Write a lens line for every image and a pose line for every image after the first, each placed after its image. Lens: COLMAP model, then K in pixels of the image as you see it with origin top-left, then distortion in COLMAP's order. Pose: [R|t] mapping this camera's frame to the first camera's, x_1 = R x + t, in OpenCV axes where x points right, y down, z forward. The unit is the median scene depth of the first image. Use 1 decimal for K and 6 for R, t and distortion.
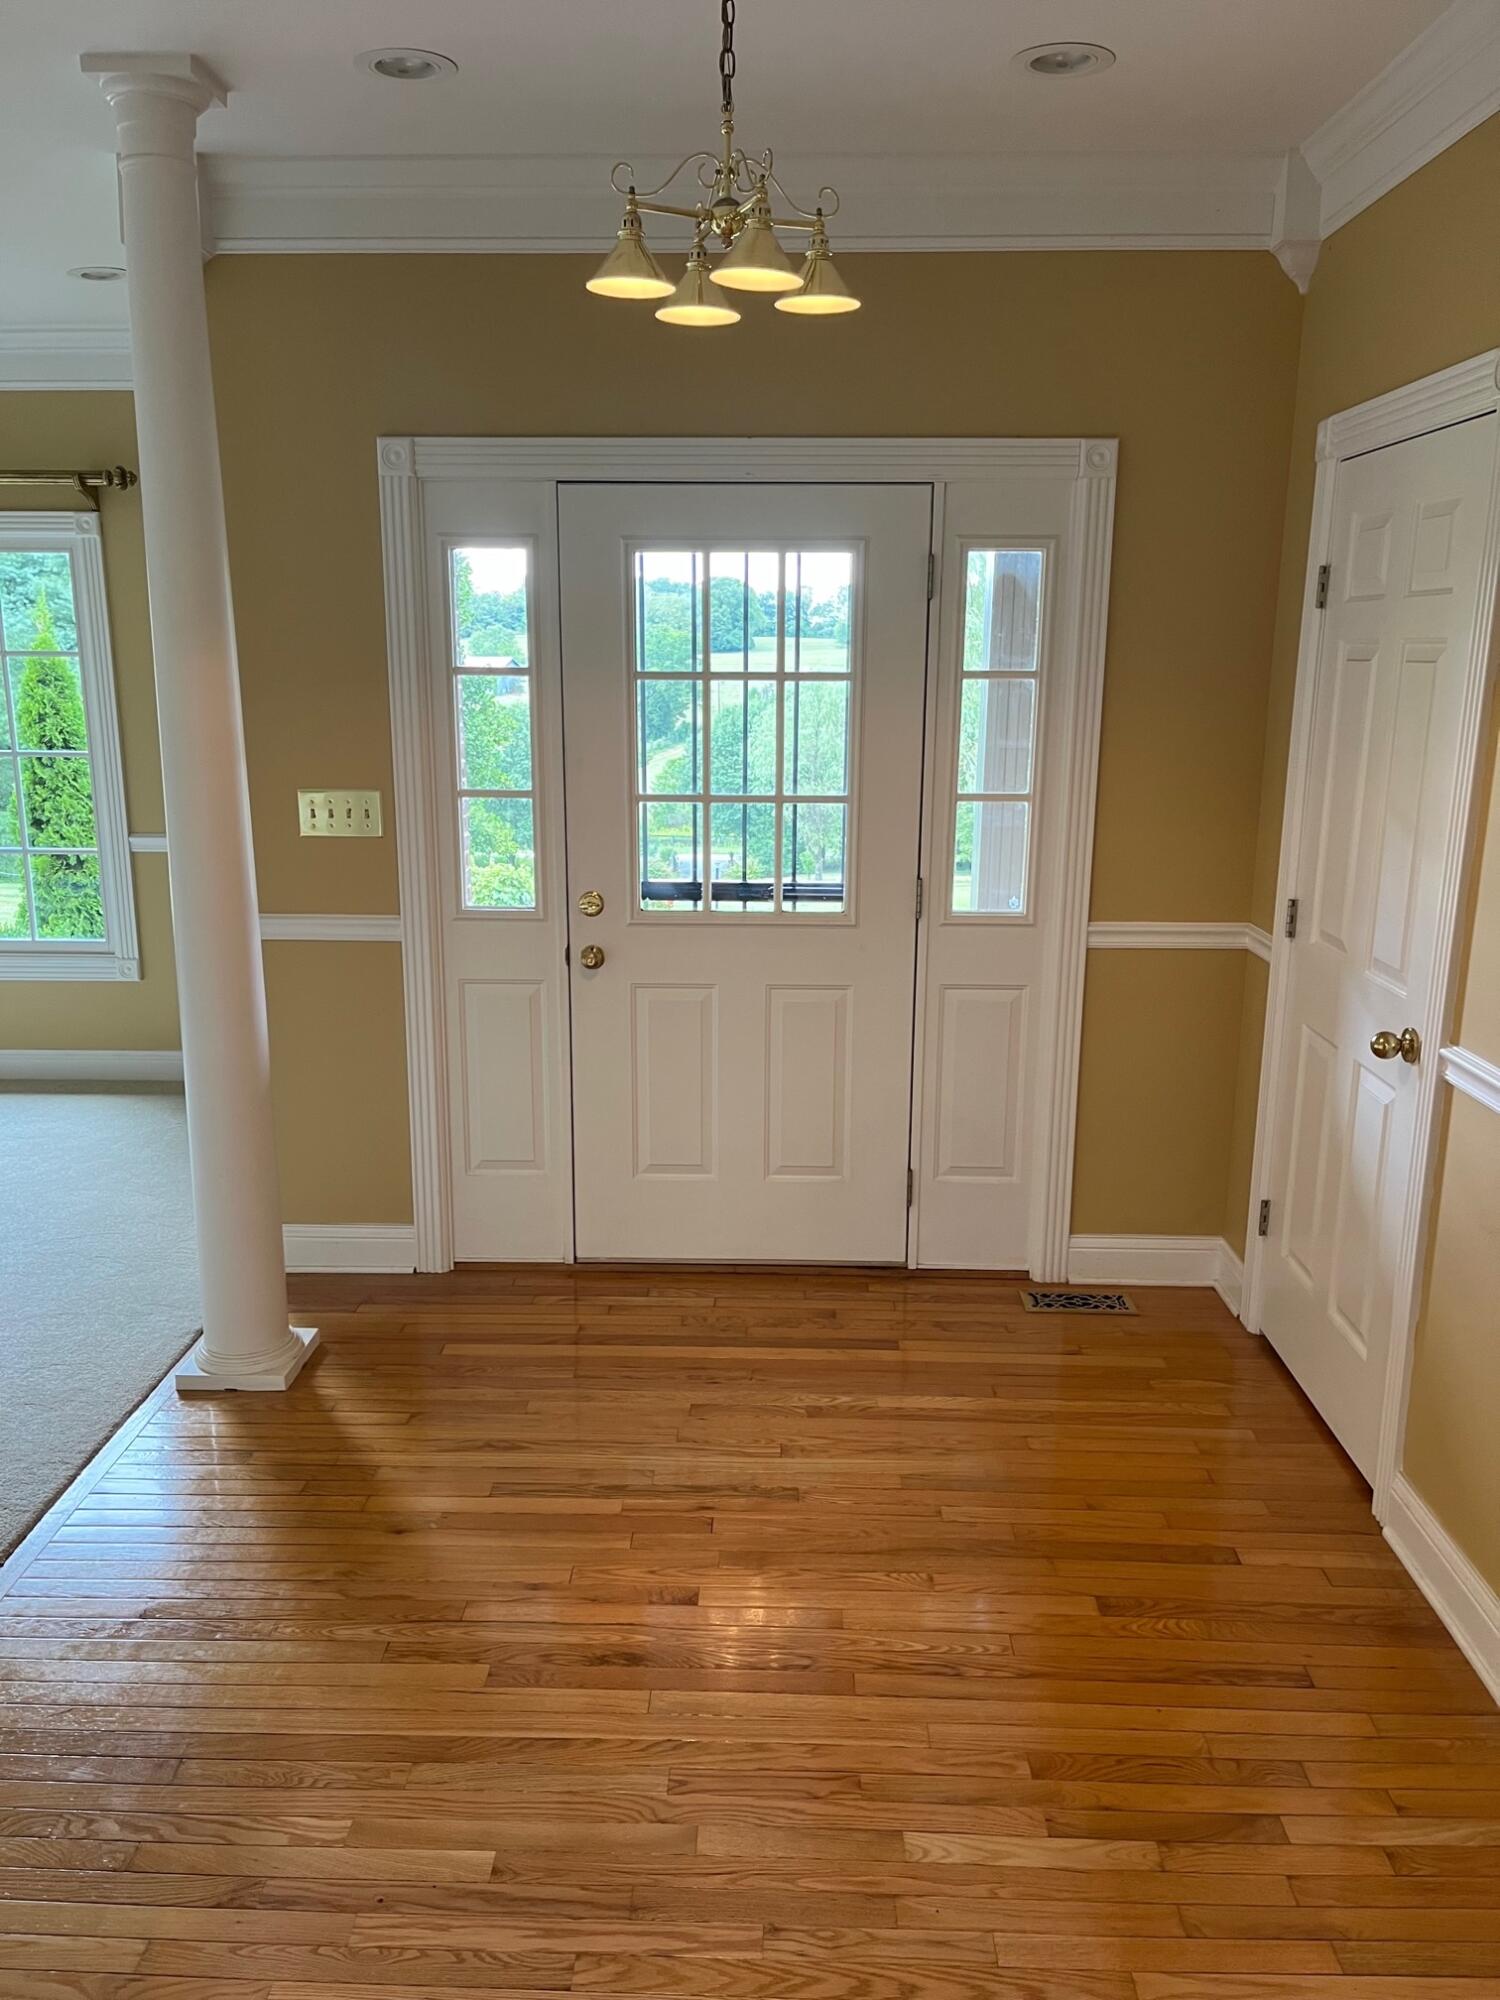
lens RADIAL K [[1491.9, 0, 750.0], [0, 1491.9, 1000.0], [0, 0, 1]] dist [0.023916, -0.003011]
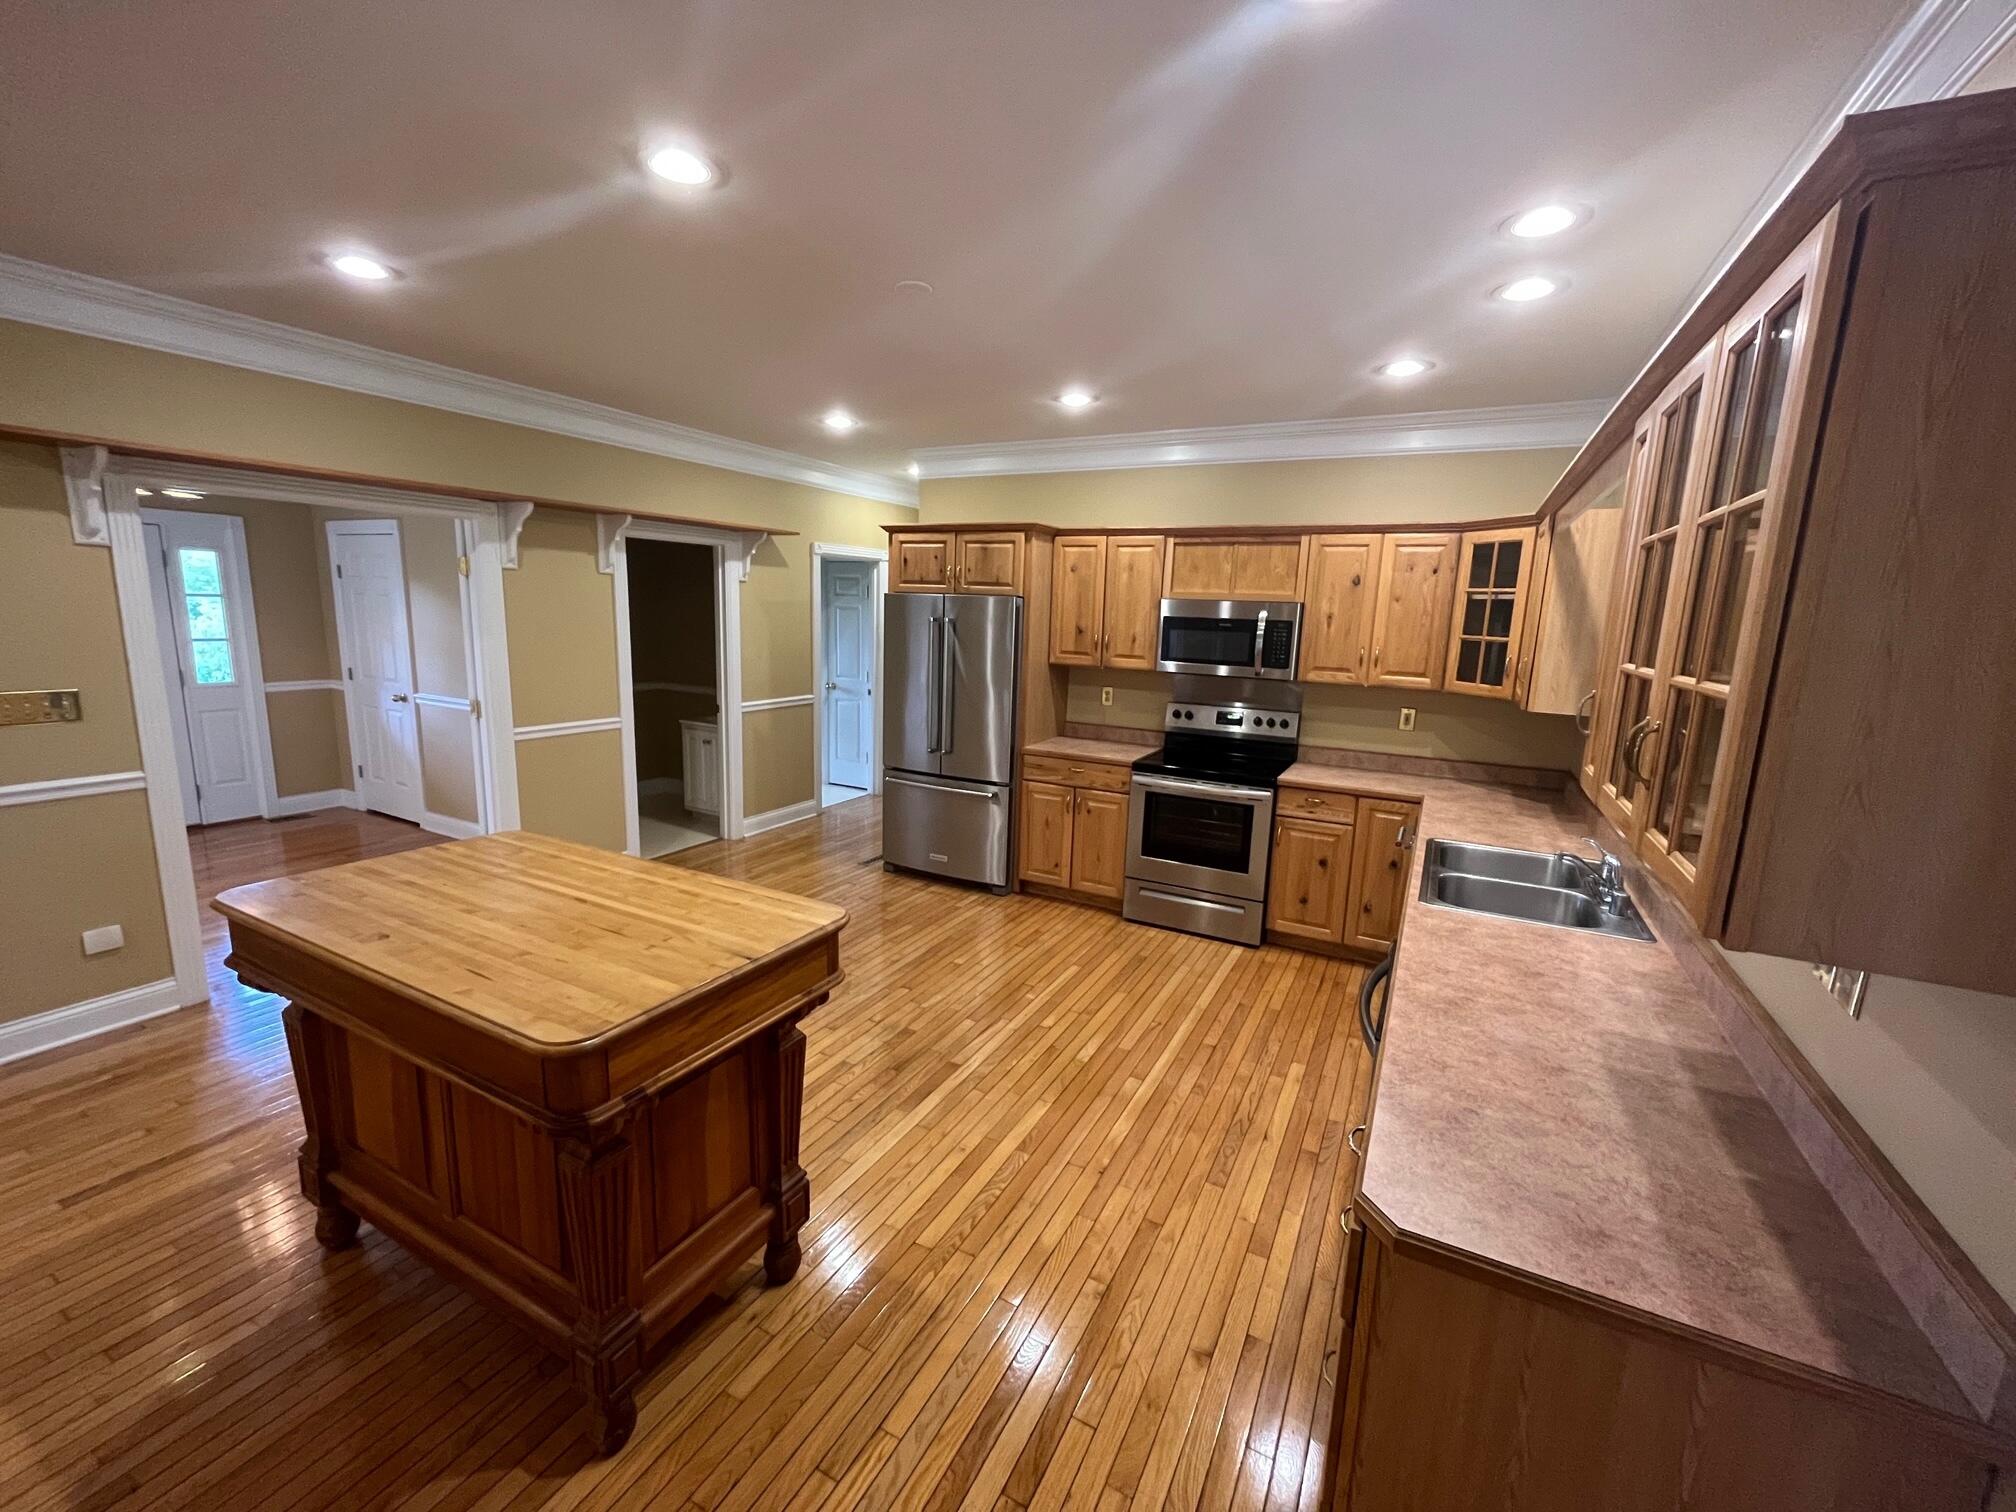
lens RADIAL K [[833.1, 0, 1008.0], [0, 833.1, 756.0], [0, 0, 1]] dist [-0.003690, -0.000402]
pose [[0.434982, -0.150846, 0.887714, -0.601500], [0.175493, 0.981165, 0.080734, 0.211740], [-0.883172, 0.120670, 0.453262, -0.982768]]
